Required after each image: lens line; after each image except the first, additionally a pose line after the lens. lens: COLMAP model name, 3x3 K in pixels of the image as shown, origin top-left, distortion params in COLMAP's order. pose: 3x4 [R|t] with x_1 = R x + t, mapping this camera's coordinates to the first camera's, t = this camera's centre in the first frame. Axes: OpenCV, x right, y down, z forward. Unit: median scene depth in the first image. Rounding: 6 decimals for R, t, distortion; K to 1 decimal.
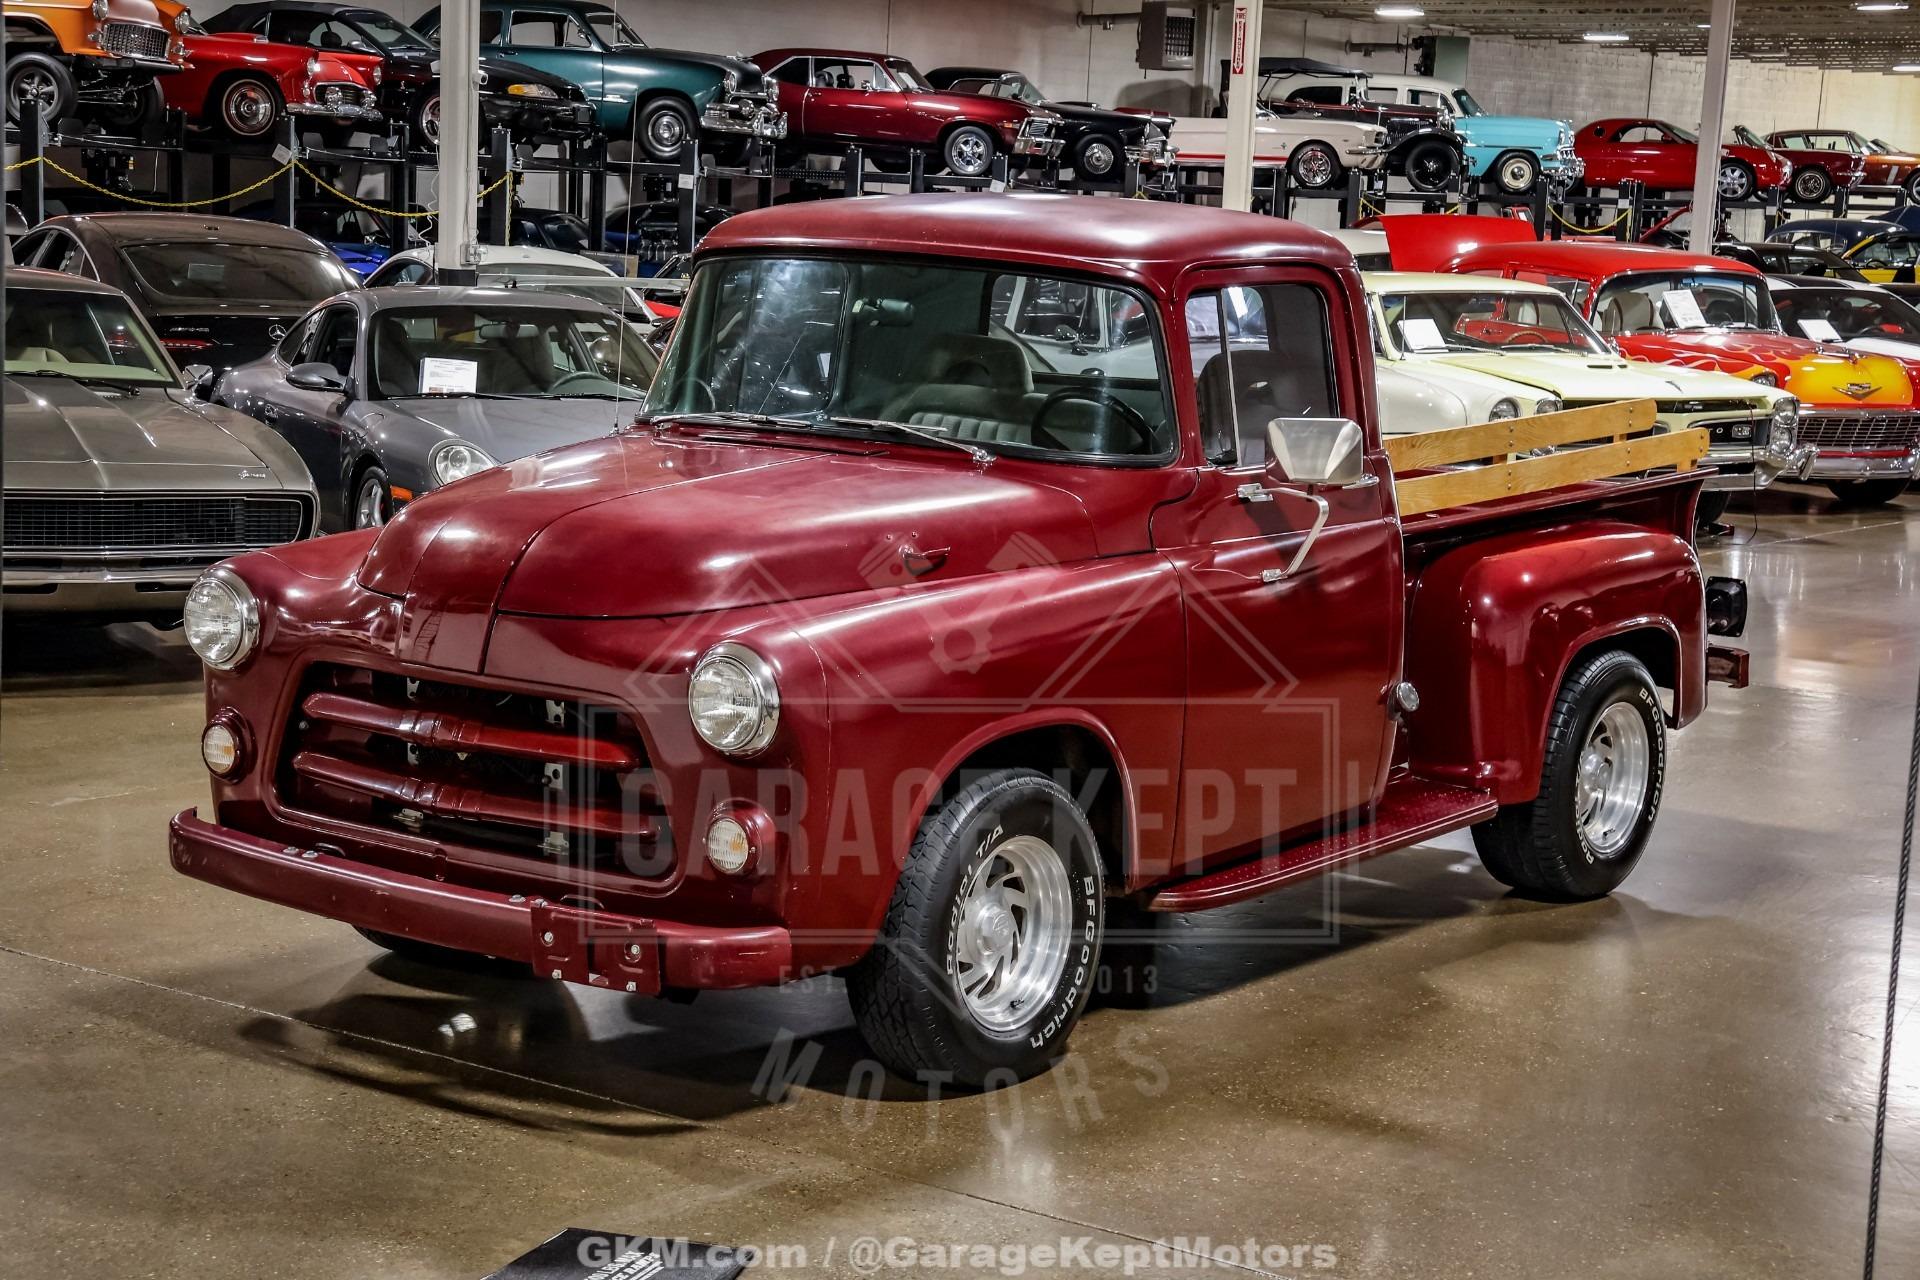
lens RADIAL K [[3681.3, 0, 960.6], [0, 3681.3, 679.9], [0, 0, 1]] dist [0.074084, 1.777859]
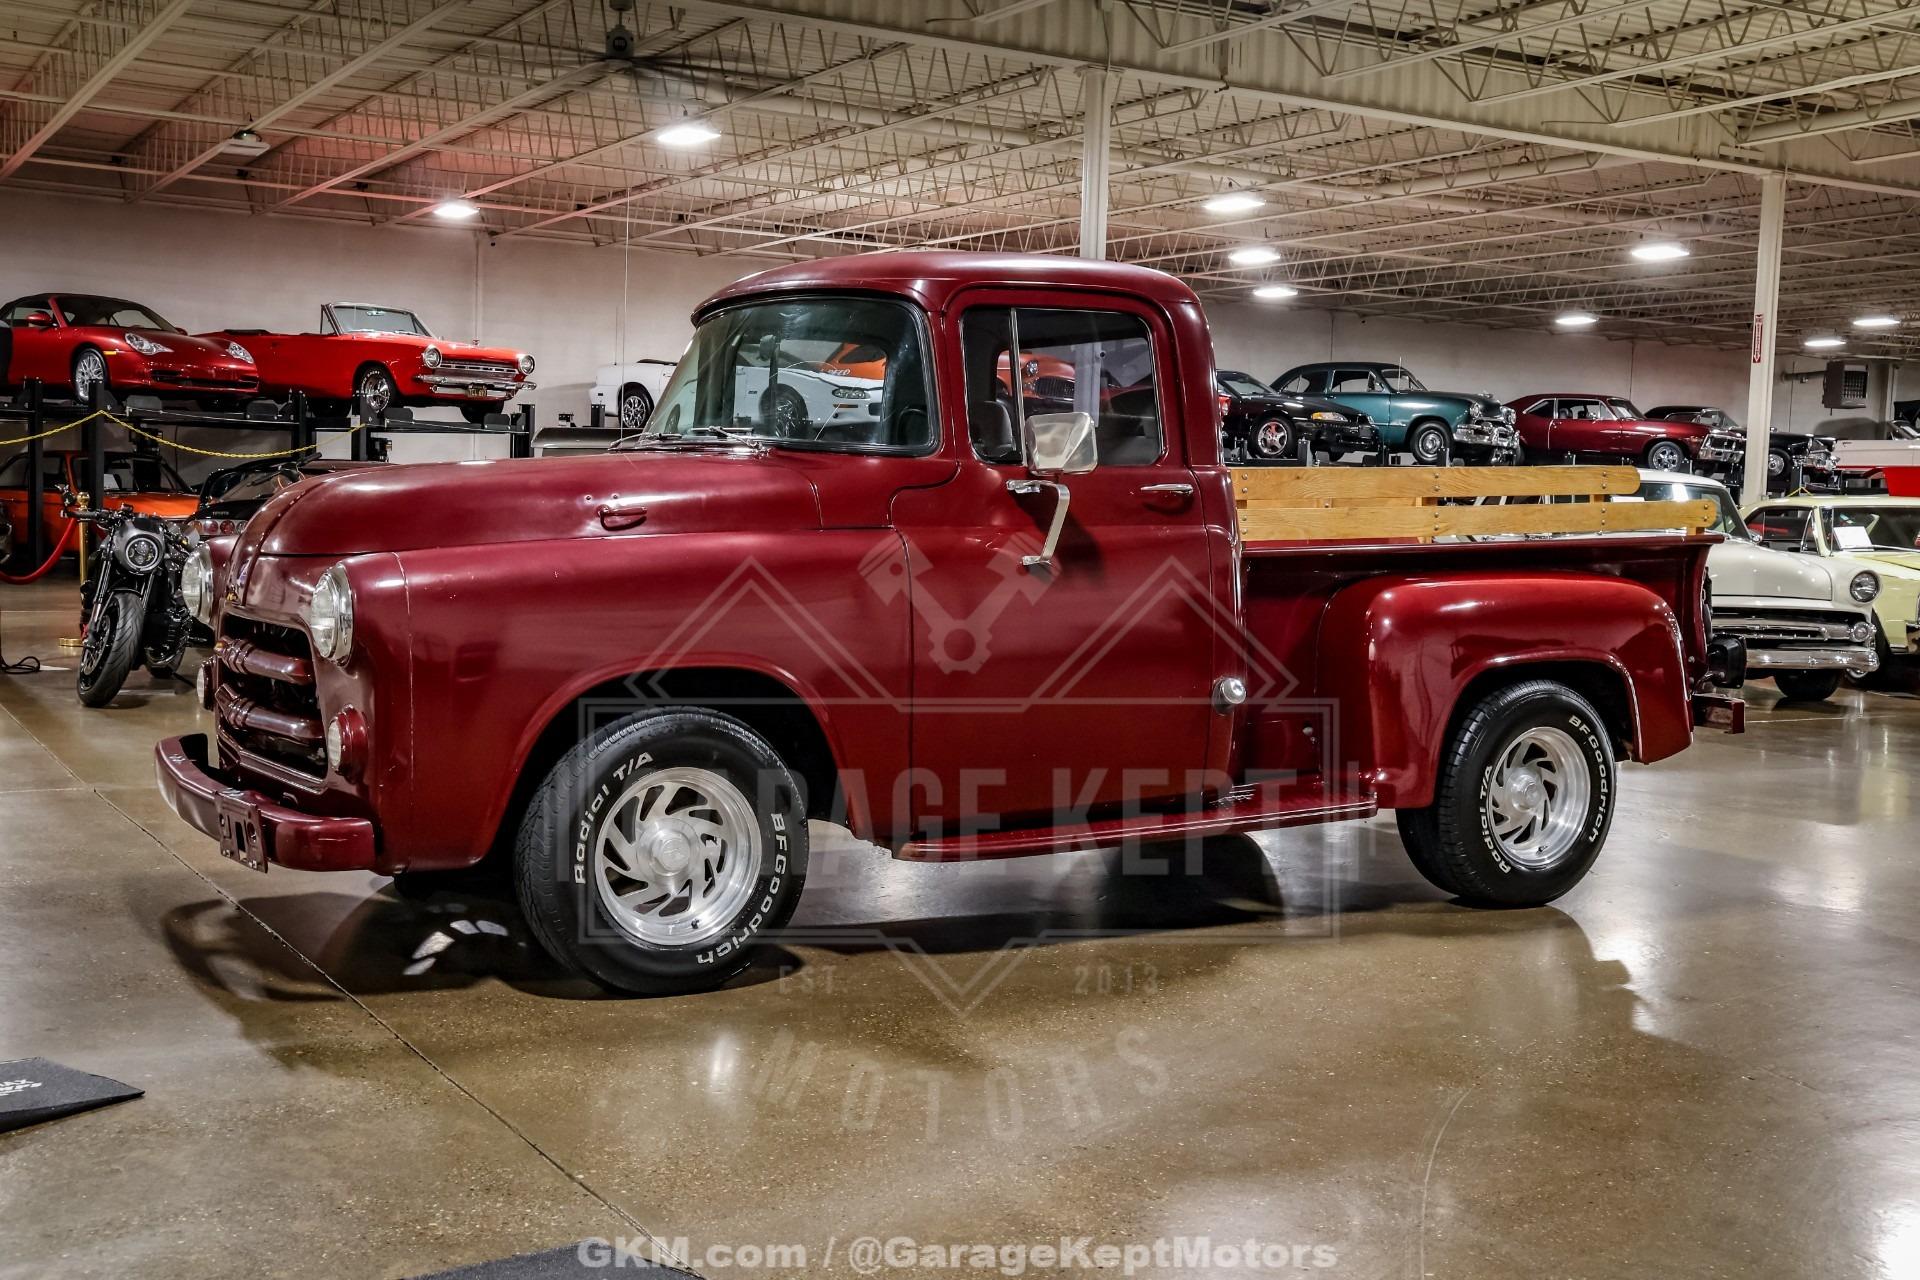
lens RADIAL K [[2214.3, 0, 923.9], [0, 2214.3, 668.2], [0, 0, 1]] dist [-0.070418, 0.249166]
pose [[0.912288, 0.014246, -0.409302, 0.314565], [-0.048543, 0.996111, -0.073527, 0.051652], [0.406663, 0.086947, 0.909431, 0.378662]]
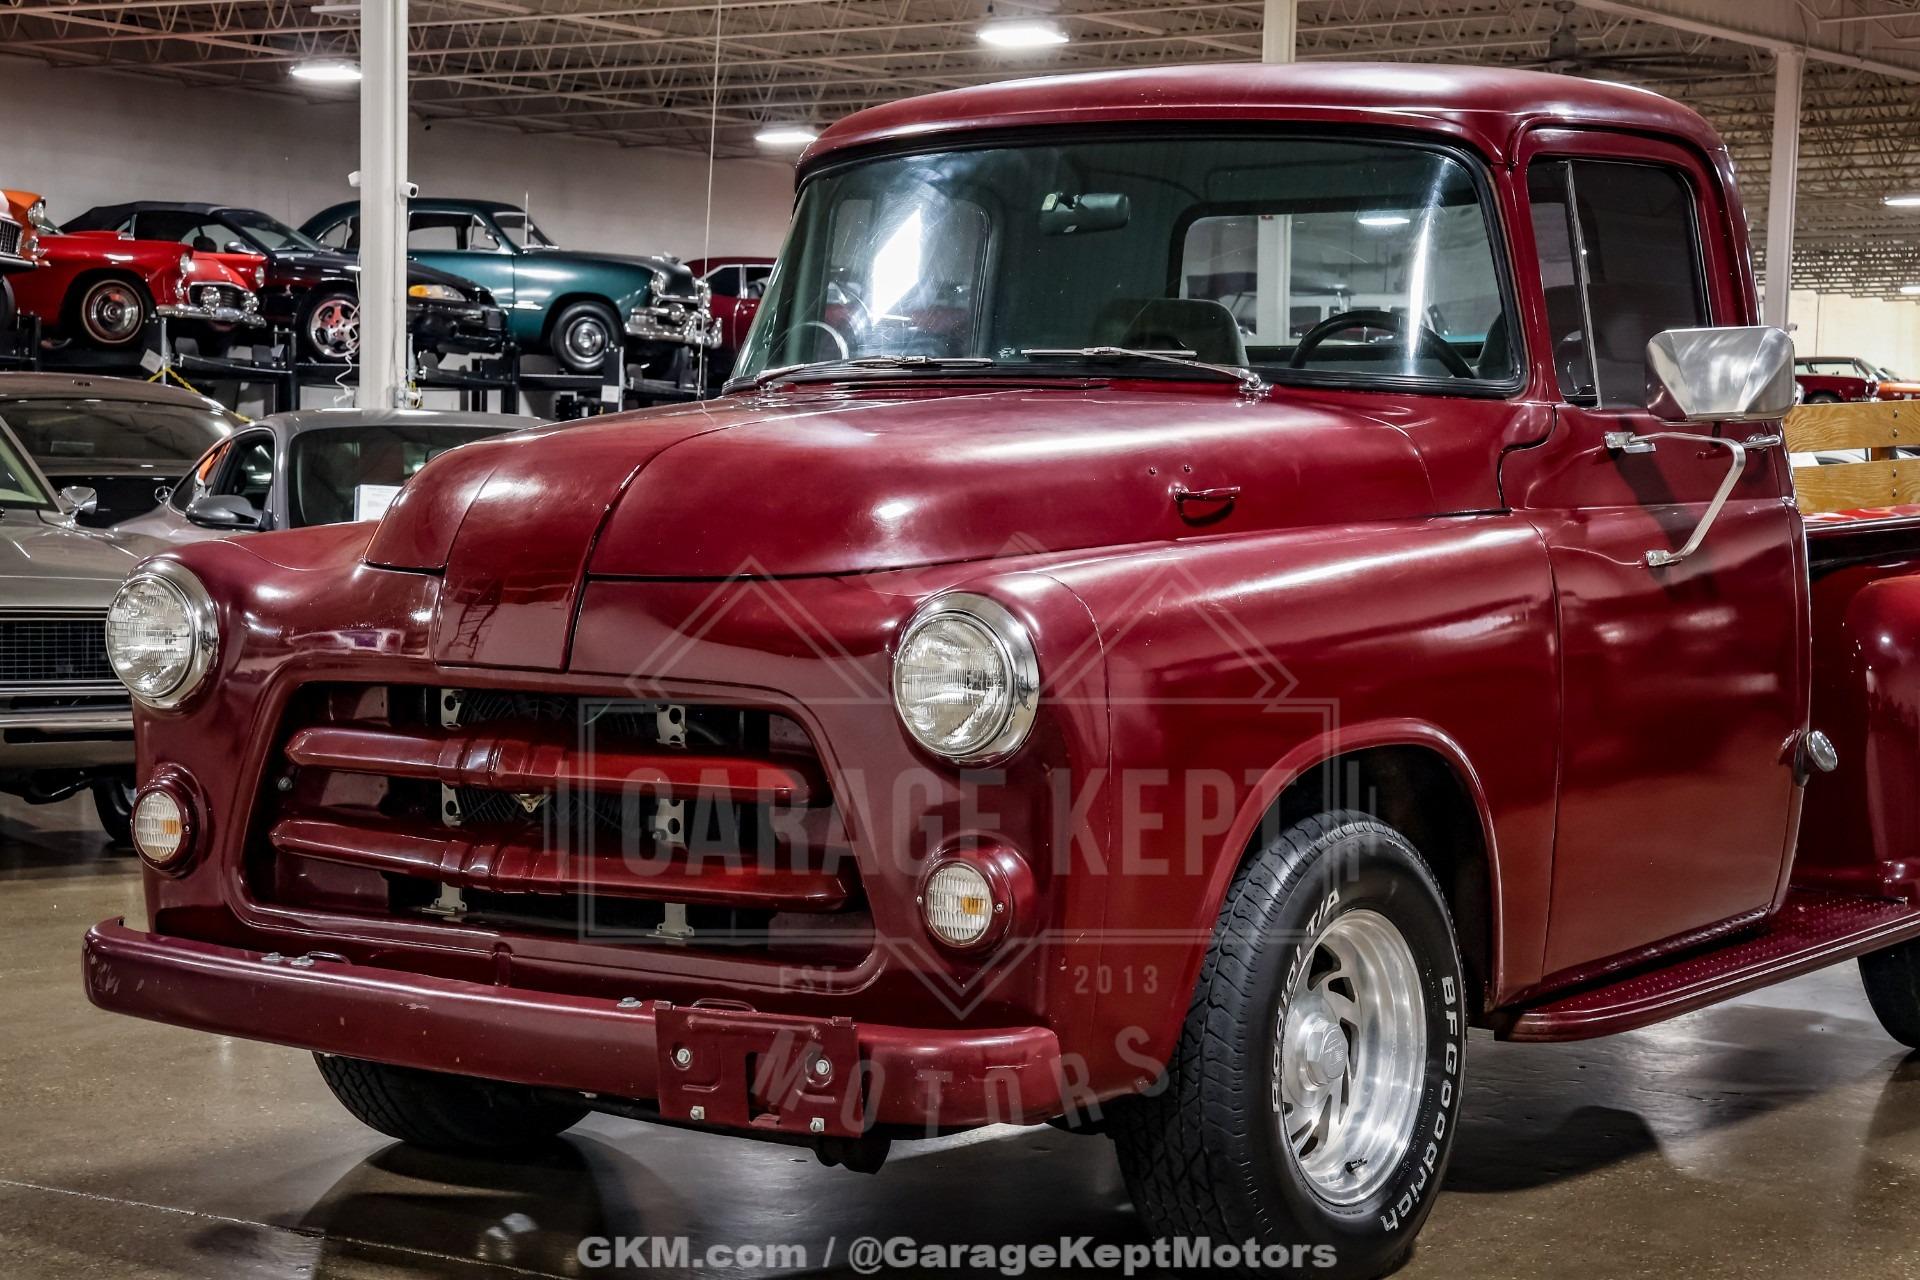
lens RADIAL K [[3897.8, 0, 934.3], [0, 3897.8, 643.4], [0, 0, 1]] dist [-0.013764, 3.225206]
pose [[0.999417, -0.022941, 0.025274, -0.069801], [0.025339, 0.994761, -0.099035, 0.055917], [-0.022869, 0.099618, 0.994763, 0.257456]]
